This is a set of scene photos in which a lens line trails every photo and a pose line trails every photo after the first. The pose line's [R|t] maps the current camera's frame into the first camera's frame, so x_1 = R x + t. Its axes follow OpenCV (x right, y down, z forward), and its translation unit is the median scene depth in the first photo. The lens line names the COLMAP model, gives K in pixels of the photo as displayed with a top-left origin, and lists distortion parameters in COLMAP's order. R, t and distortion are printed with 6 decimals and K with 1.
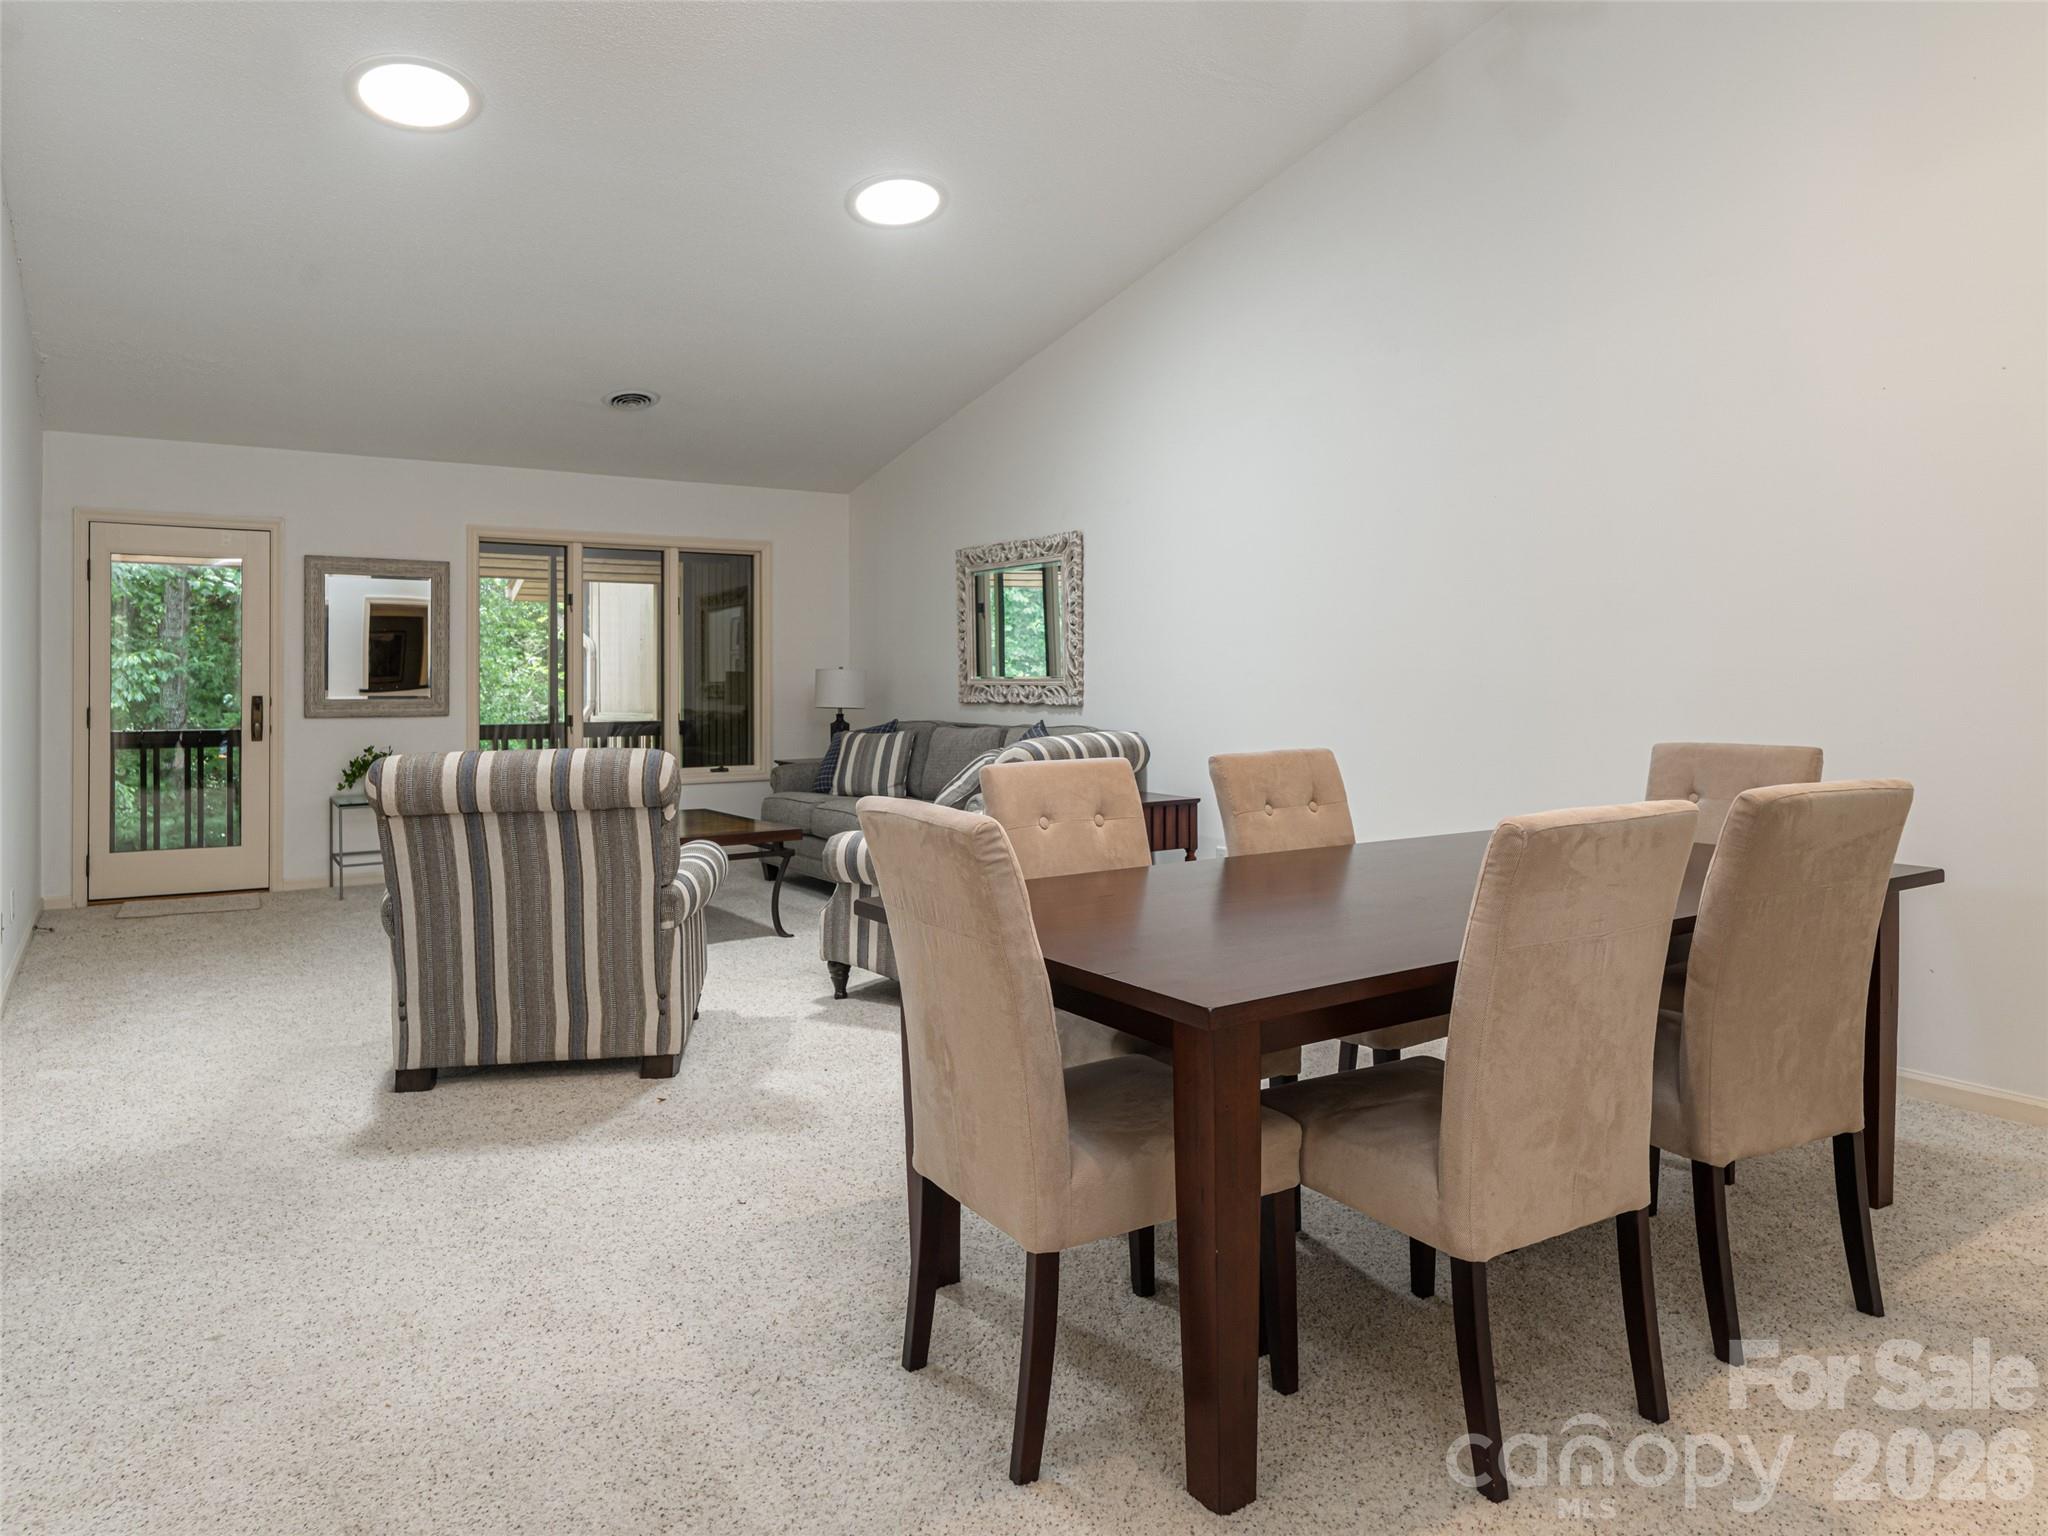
lens RADIAL K [[1261.9, 0, 1021.8], [0, 1261.9, 723.9], [0, 0, 1]] dist [-0.002382, 0.000460]
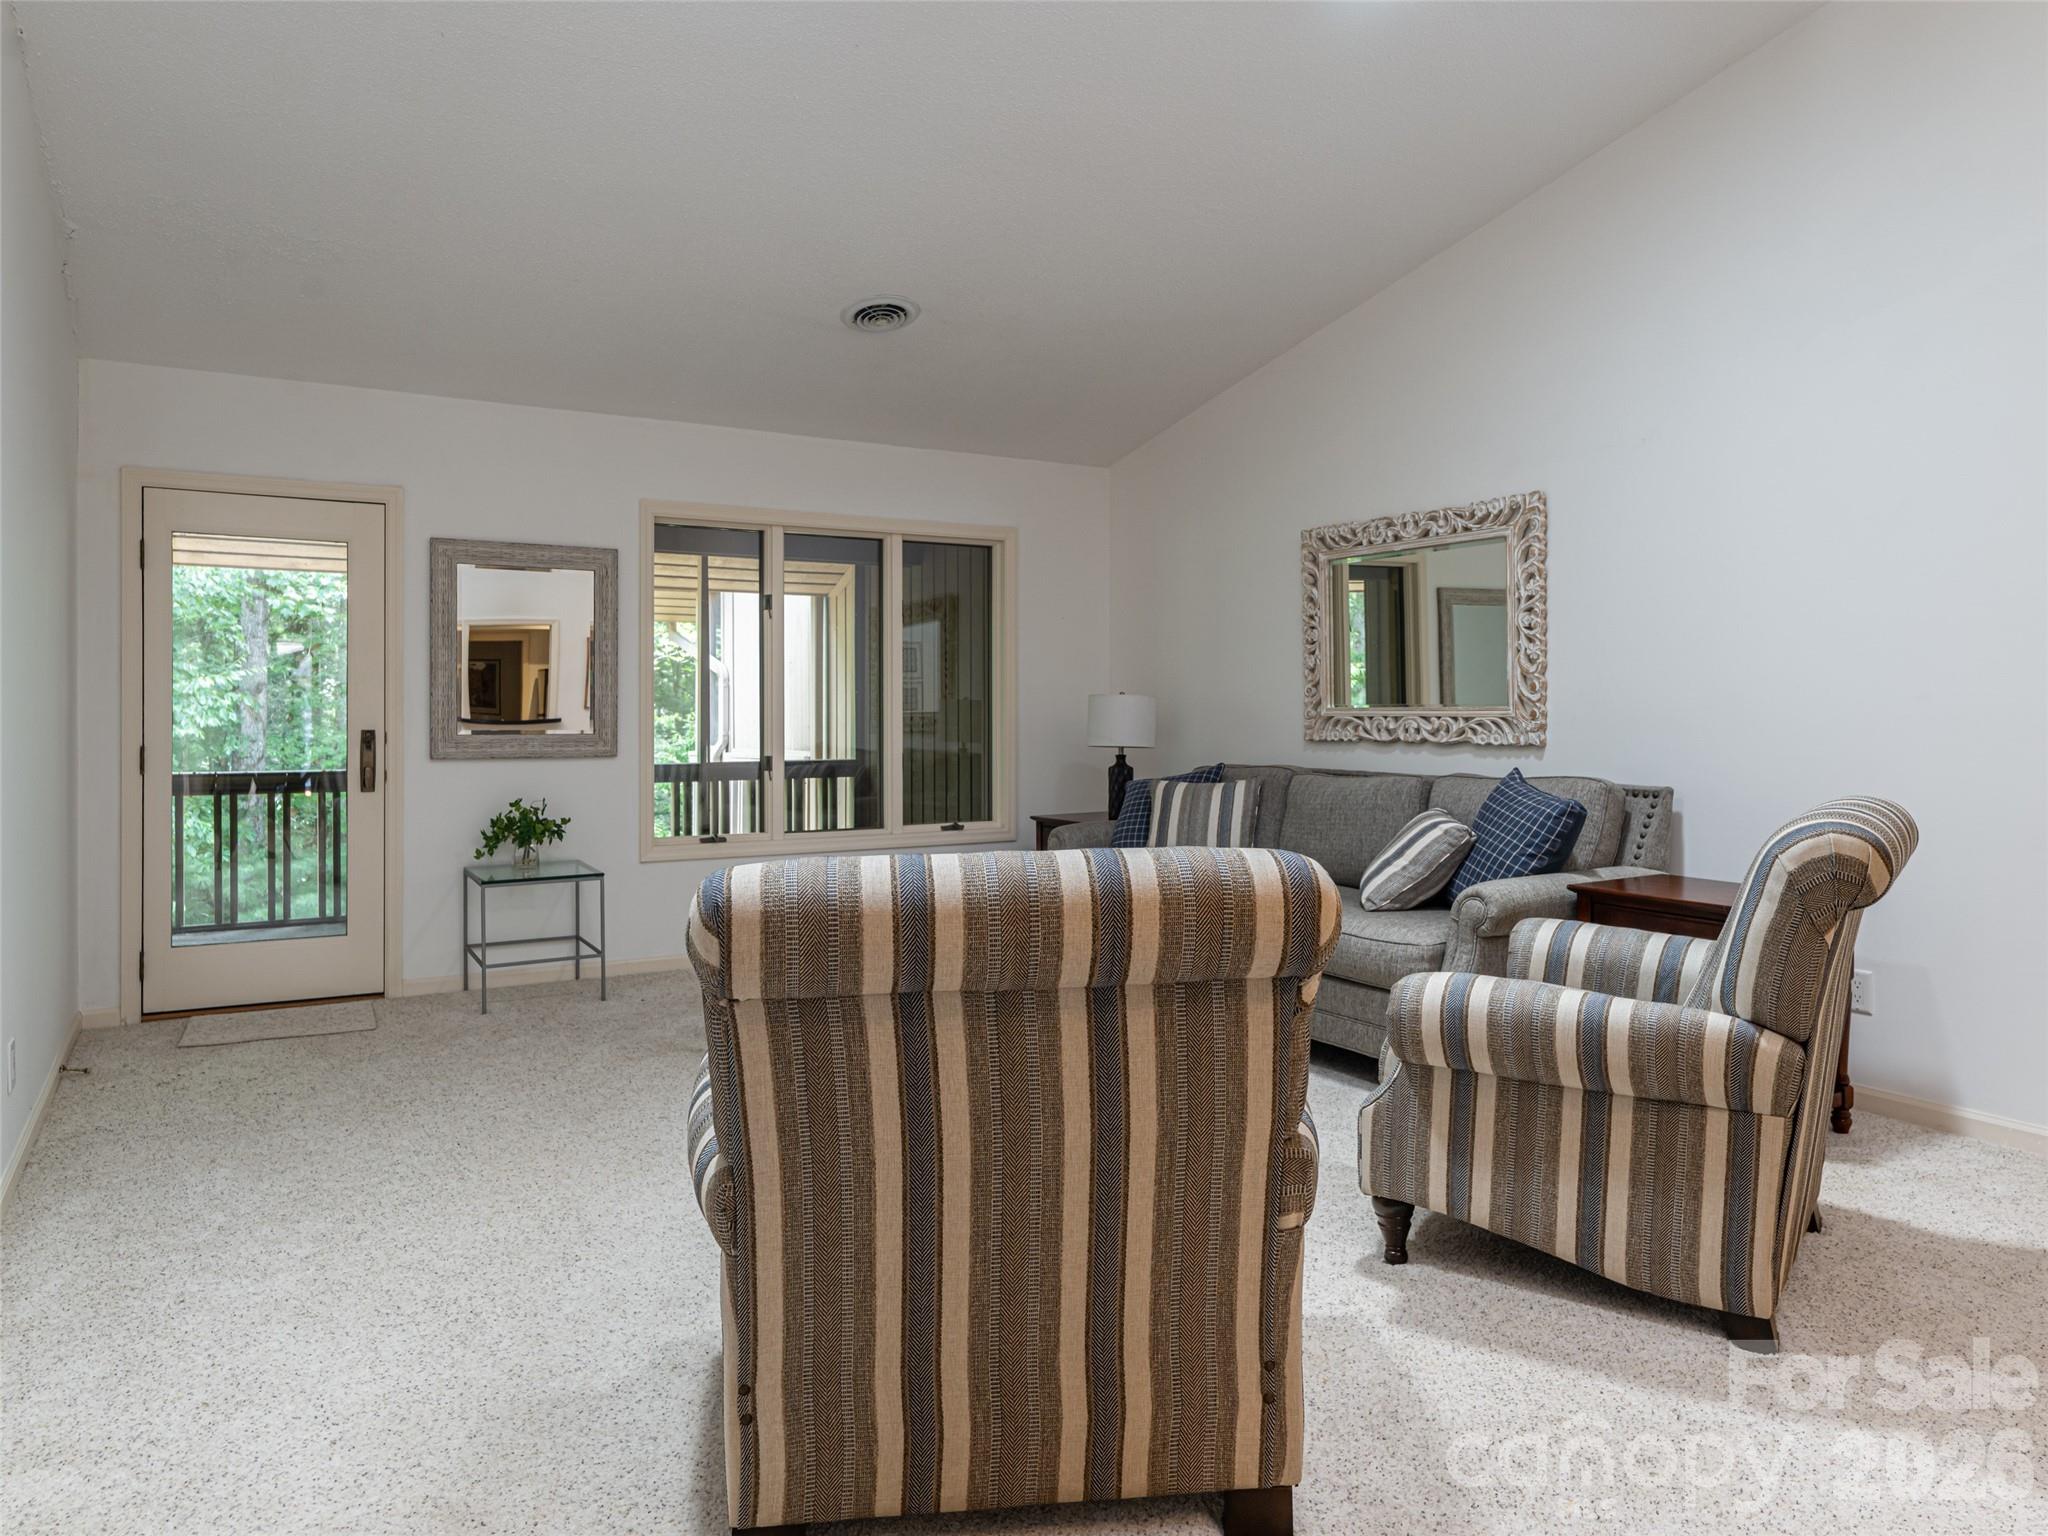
lens RADIAL K [[1271.1, 0, 1024.0], [0, 1271.1, 768.0], [0, 0, 1]] dist [-0.001194, -0.001866]
pose [[0.999007, 0.002952, -0.044455, -0.201989], [-0.002580, 0.999961, 0.008418, -0.007585], [0.044478, -0.008295, 0.998976, 0.293248]]
